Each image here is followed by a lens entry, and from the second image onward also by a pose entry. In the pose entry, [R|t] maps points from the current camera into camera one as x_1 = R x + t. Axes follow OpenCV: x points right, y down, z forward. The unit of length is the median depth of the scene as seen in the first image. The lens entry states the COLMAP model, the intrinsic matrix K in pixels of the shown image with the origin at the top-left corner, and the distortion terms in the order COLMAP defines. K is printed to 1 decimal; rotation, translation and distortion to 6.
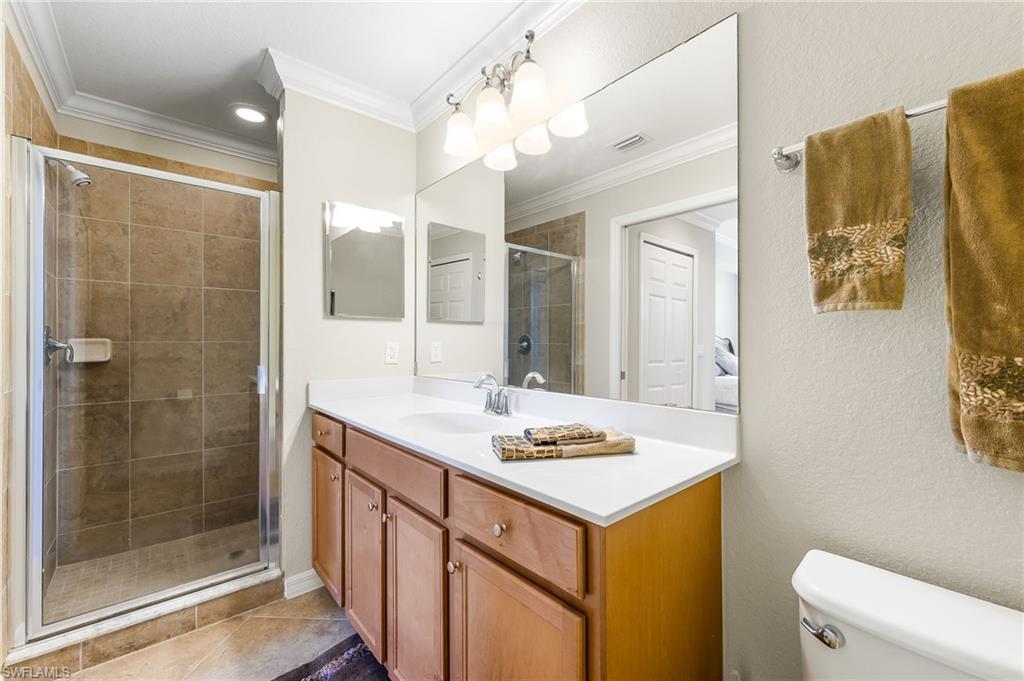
lens RADIAL K [[411.9, 0, 512.0], [0, 411.9, 337.7], [0, 0, 1]] dist [-0.000479, -0.000015]
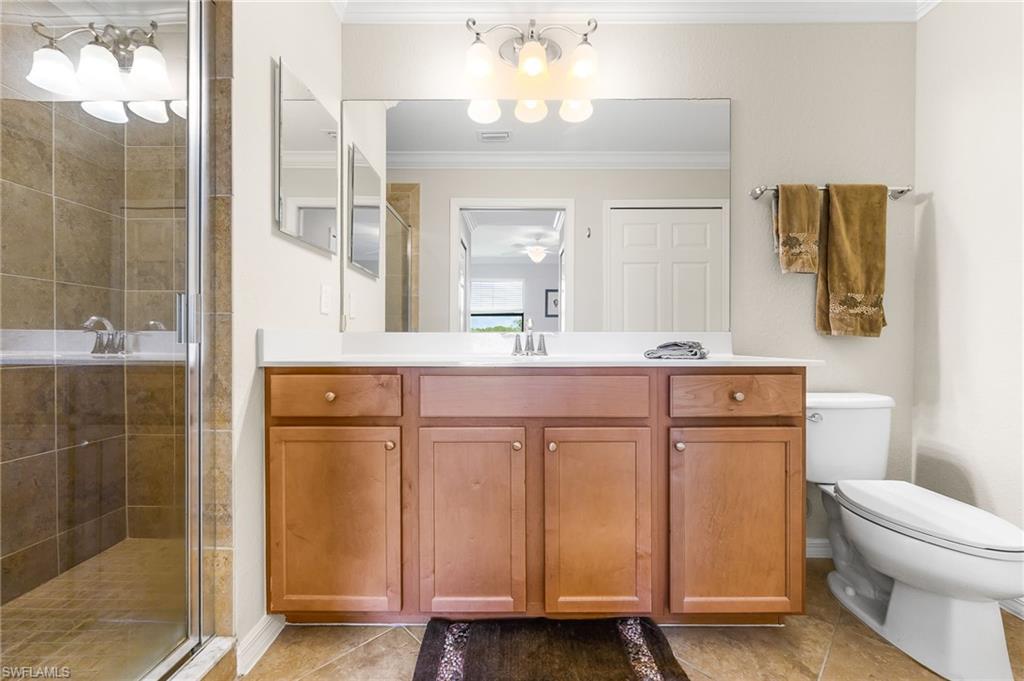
lens RADIAL K [[408.0, 0, 518.2], [0, 408.0, 338.9], [0, 0, 1]] dist [-0.001298, -0.000150]
pose [[0.665745, 0.007373, 0.746143, -0.791910], [-0.010442, 0.999945, -0.000565, 0.135692], [-0.746106, -0.007415, 0.665785, 0.312002]]
